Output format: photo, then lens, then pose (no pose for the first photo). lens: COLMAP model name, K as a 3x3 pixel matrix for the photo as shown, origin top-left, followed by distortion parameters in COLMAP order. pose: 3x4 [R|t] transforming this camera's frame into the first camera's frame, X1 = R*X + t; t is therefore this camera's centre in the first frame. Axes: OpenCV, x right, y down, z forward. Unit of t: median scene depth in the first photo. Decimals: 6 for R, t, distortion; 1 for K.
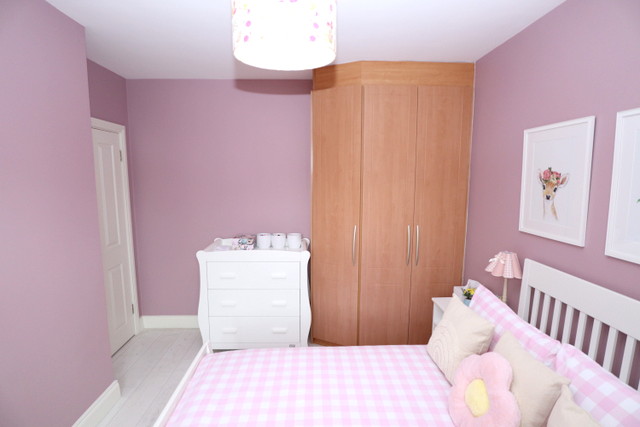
lens RADIAL K [[322.6, 0, 320.0], [0, 322.6, 213.5], [0, 0, 1]] dist [-0.026648, 0.000387]
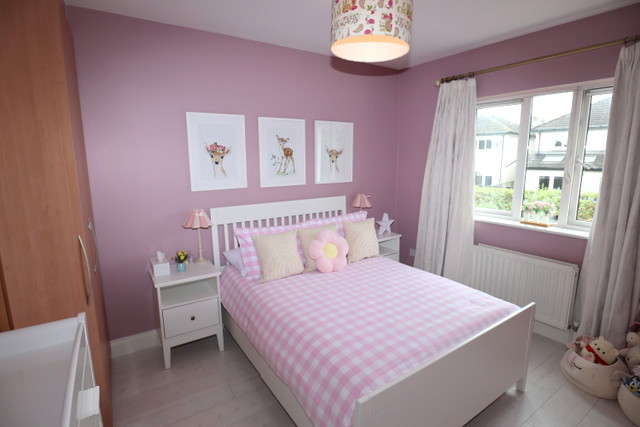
lens RADIAL K [[322.6, 0, 320.0], [0, 322.6, 213.5], [0, 0, 1]] dist [-0.026648, 0.000387]
pose [[-0.523767, -0.144907, 0.839446, -0.871175], [0.107253, 0.966366, 0.233736, -0.126671], [-0.845083, 0.212456, -0.490609, 1.438807]]
